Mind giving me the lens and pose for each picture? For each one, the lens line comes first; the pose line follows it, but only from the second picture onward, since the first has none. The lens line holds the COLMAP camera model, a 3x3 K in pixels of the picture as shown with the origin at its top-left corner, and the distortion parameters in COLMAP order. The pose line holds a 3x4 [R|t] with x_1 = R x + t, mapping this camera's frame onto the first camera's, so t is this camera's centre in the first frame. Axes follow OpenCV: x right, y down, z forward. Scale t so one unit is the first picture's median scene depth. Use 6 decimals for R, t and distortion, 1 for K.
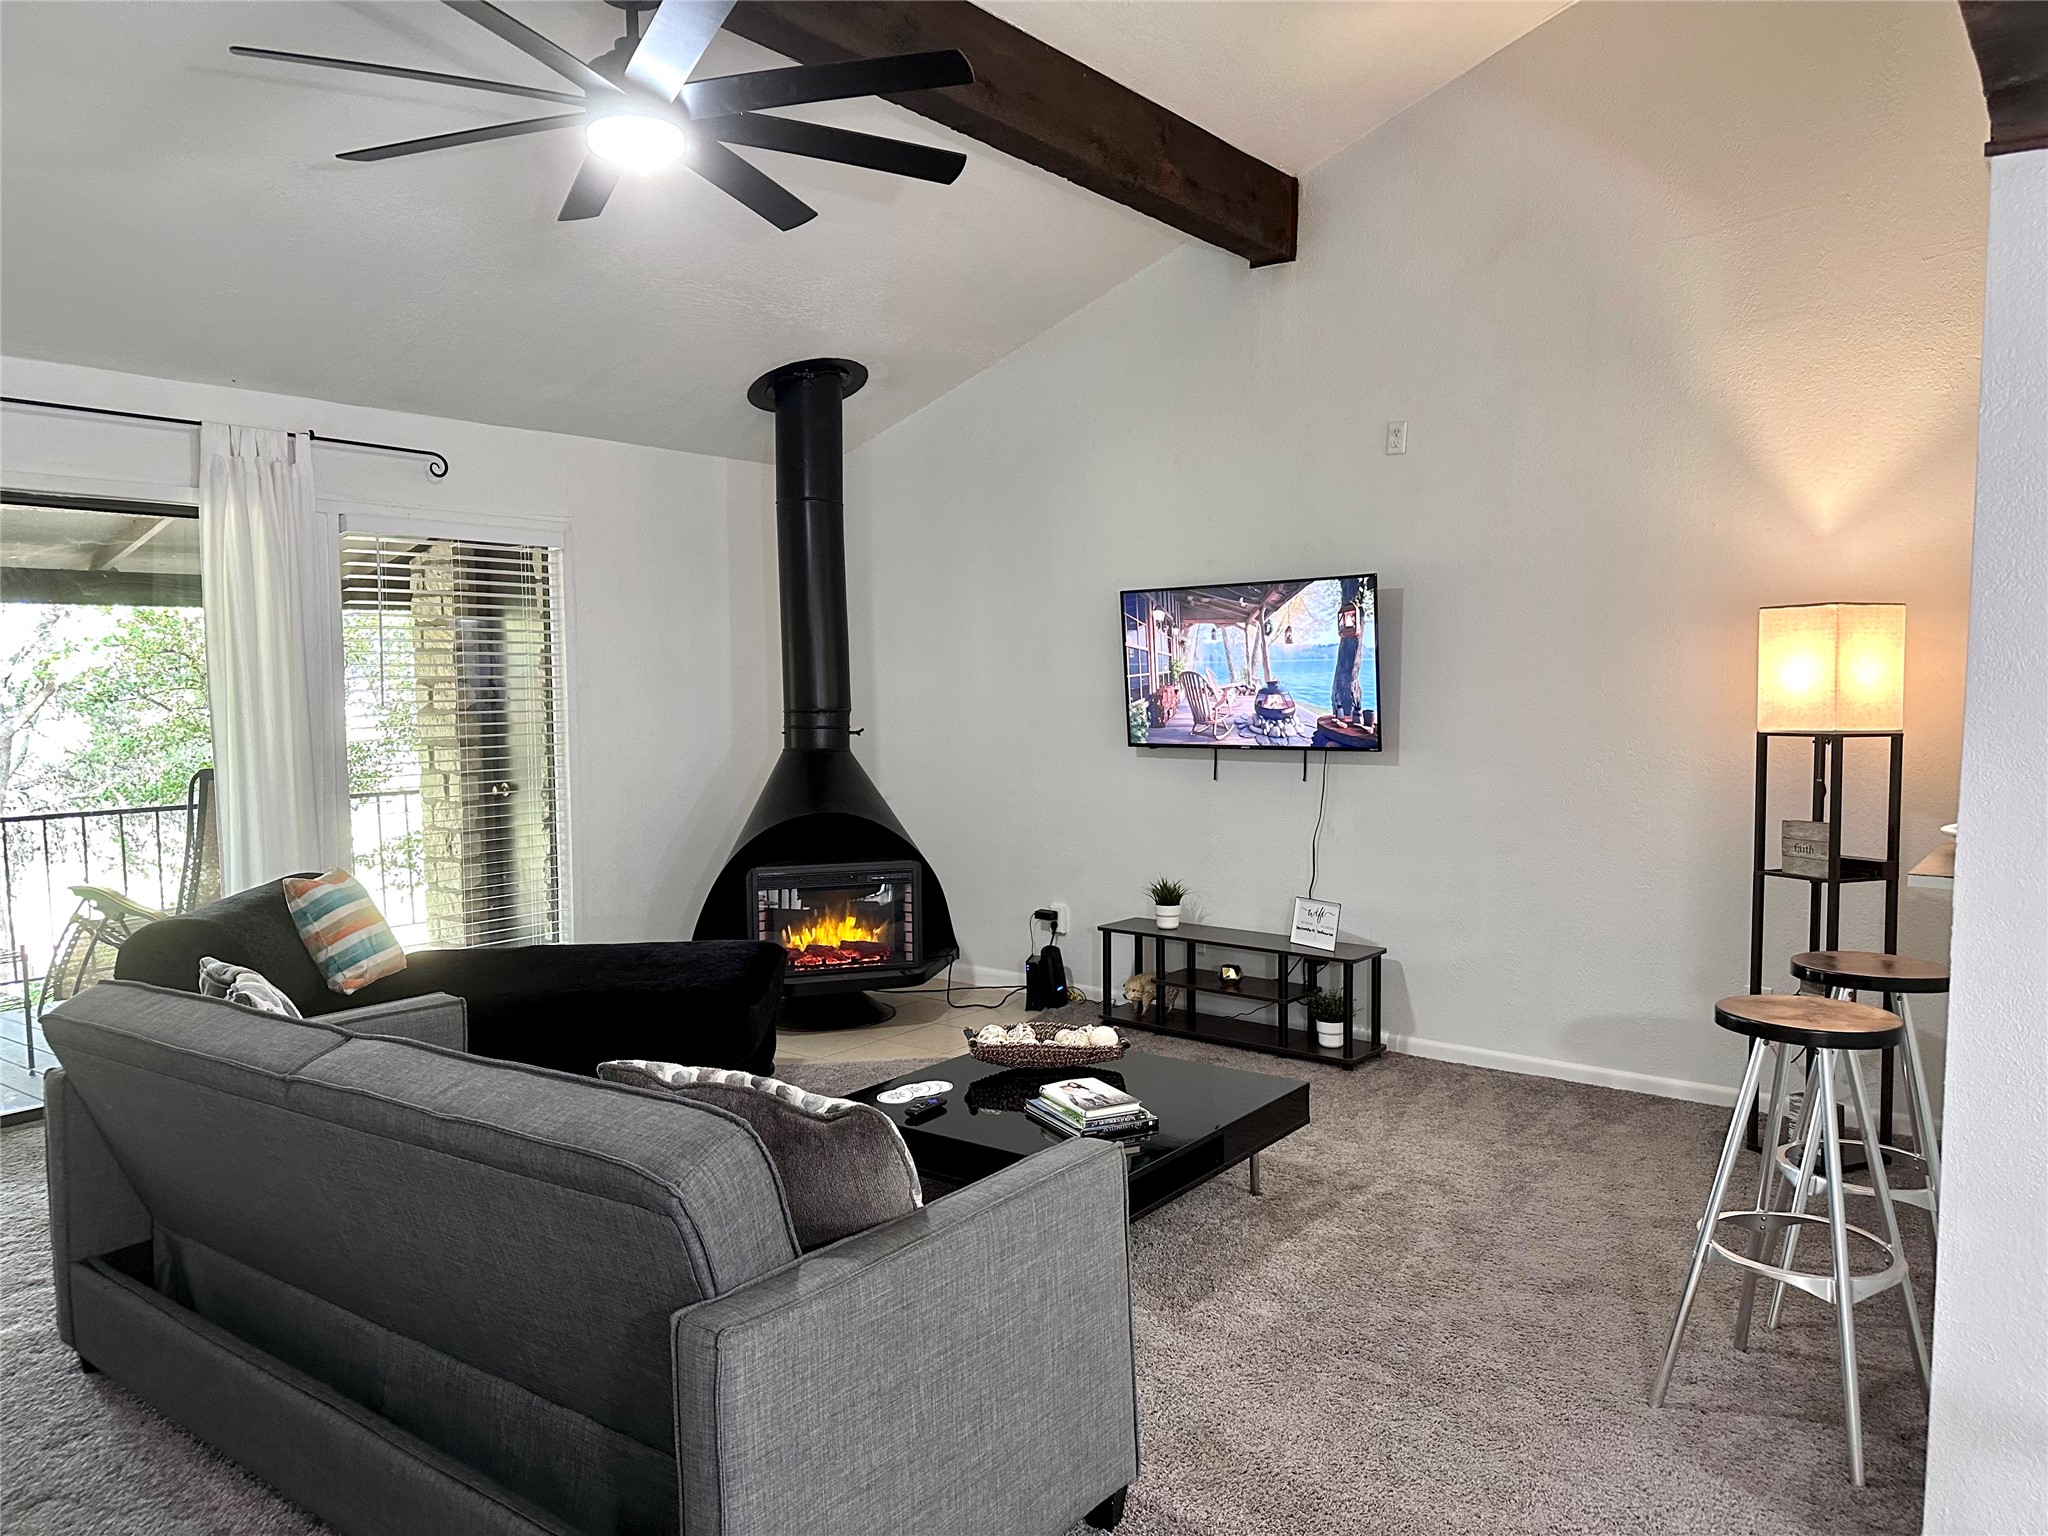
lens RADIAL K [[1461.8, 0, 1029.6], [0, 1461.8, 772.0], [0, 0, 1]] dist [-0.001036, -0.043783]
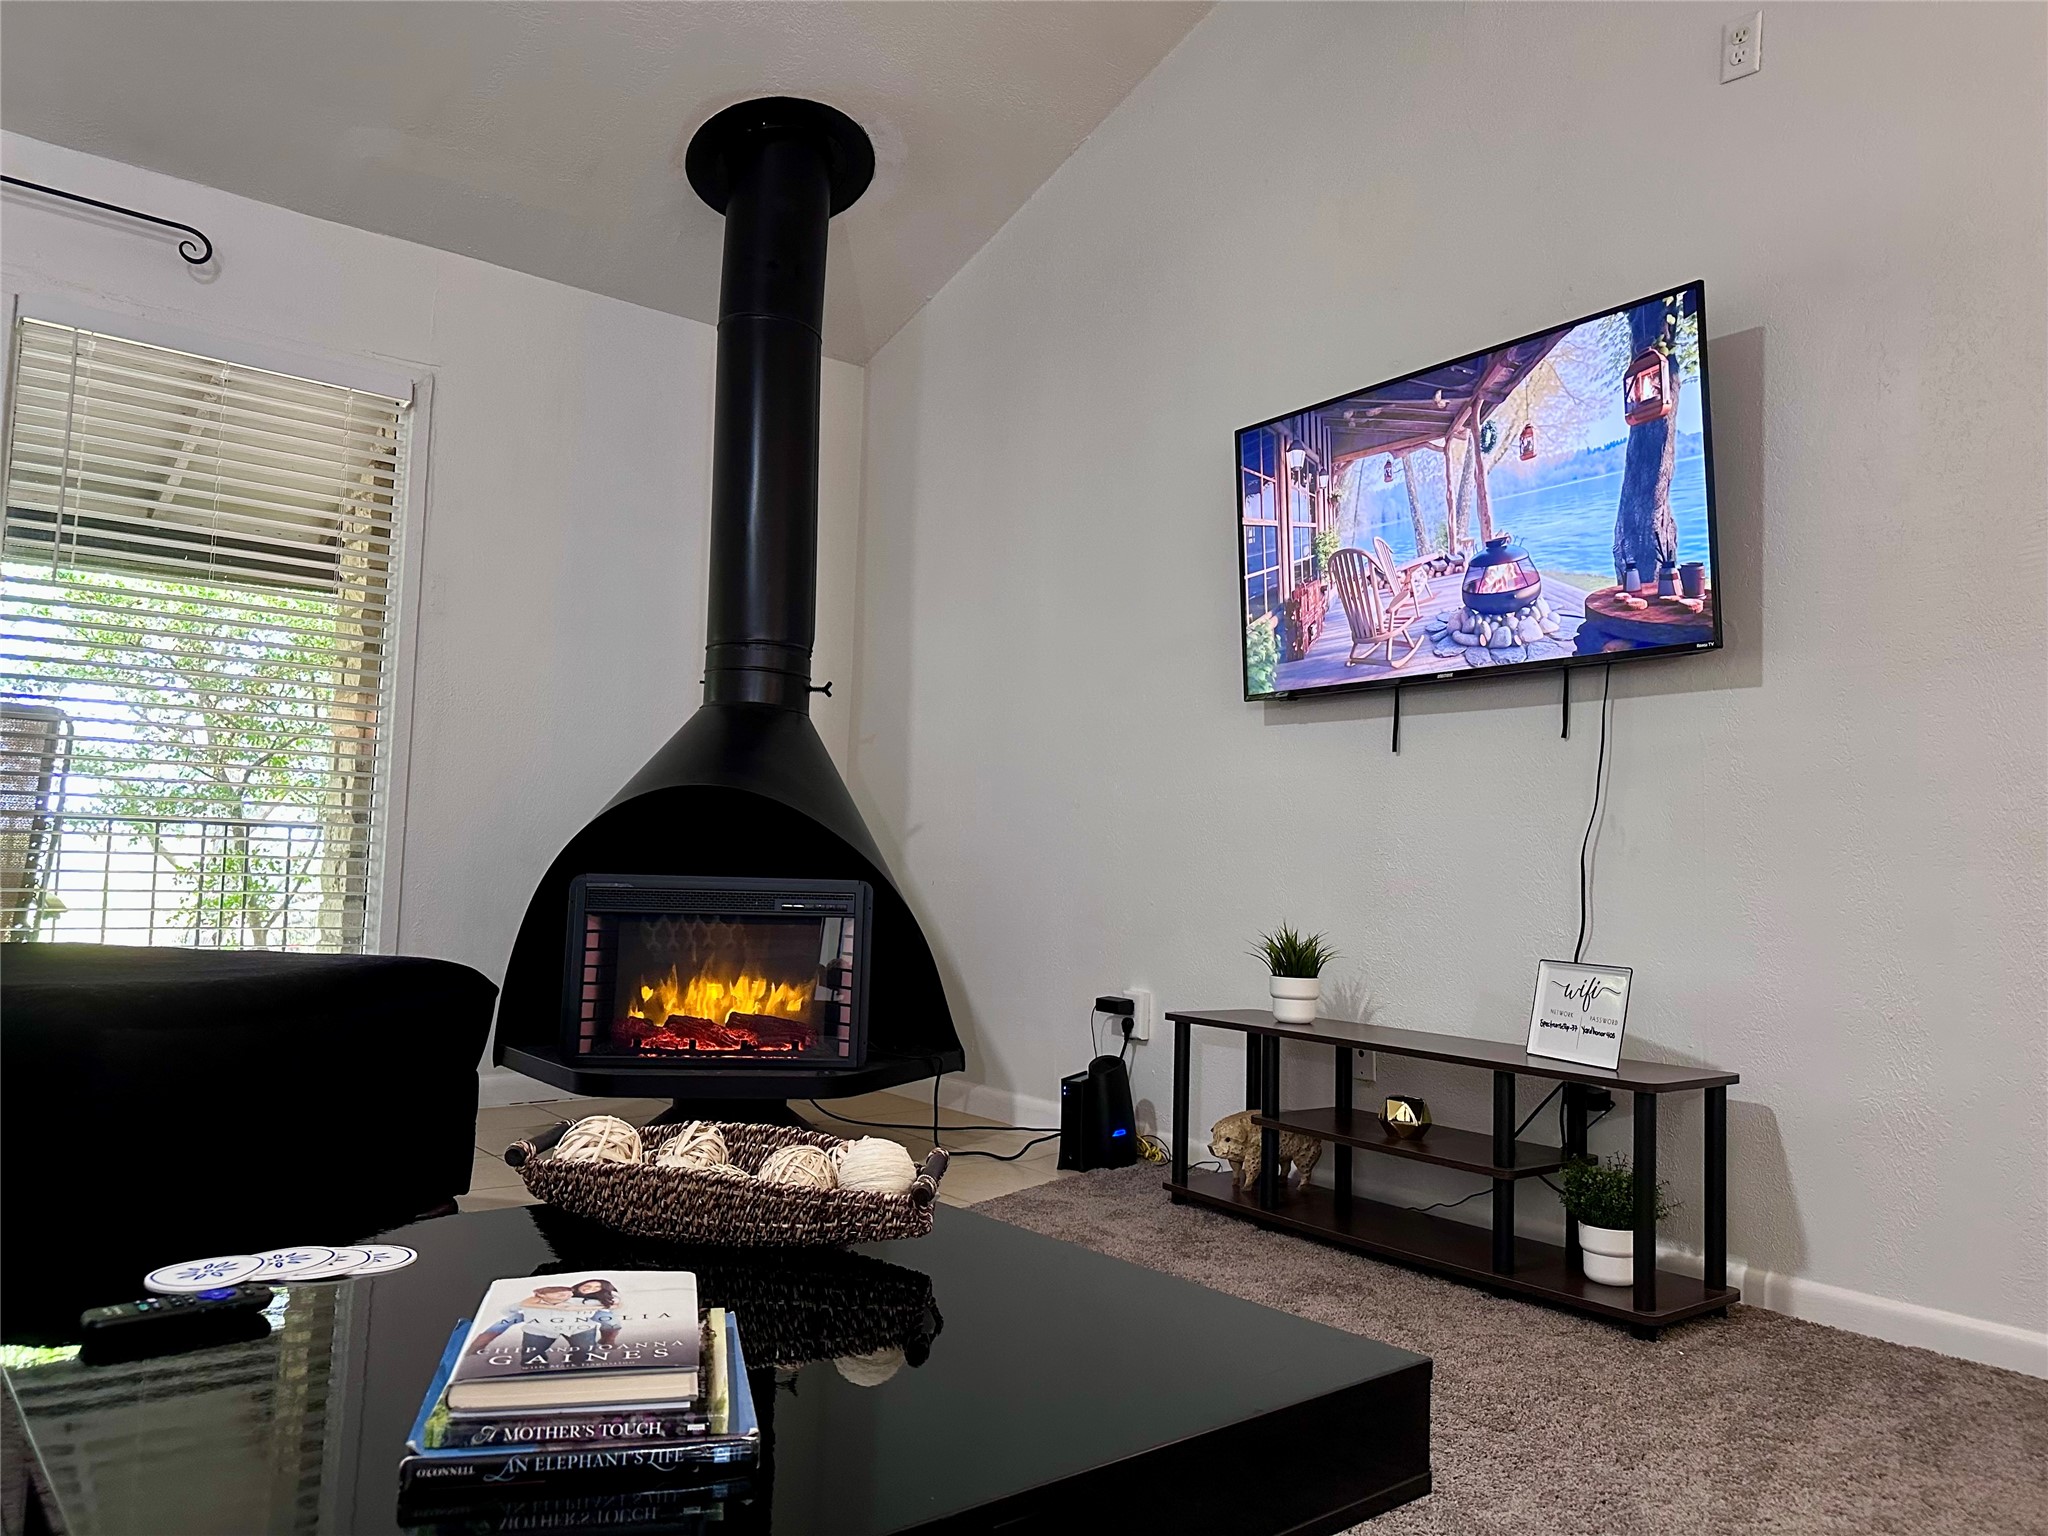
lens RADIAL K [[1461.8, 0, 1010.8], [0, 1461.8, 762.9], [0, 0, 1]] dist [-0.001036, -0.043783]
pose [[0.969717, 0.019466, -0.243453, 0.126625], [-0.053956, 0.989264, -0.135817, 0.094640], [0.238195, 0.144840, 0.960356, 0.473088]]
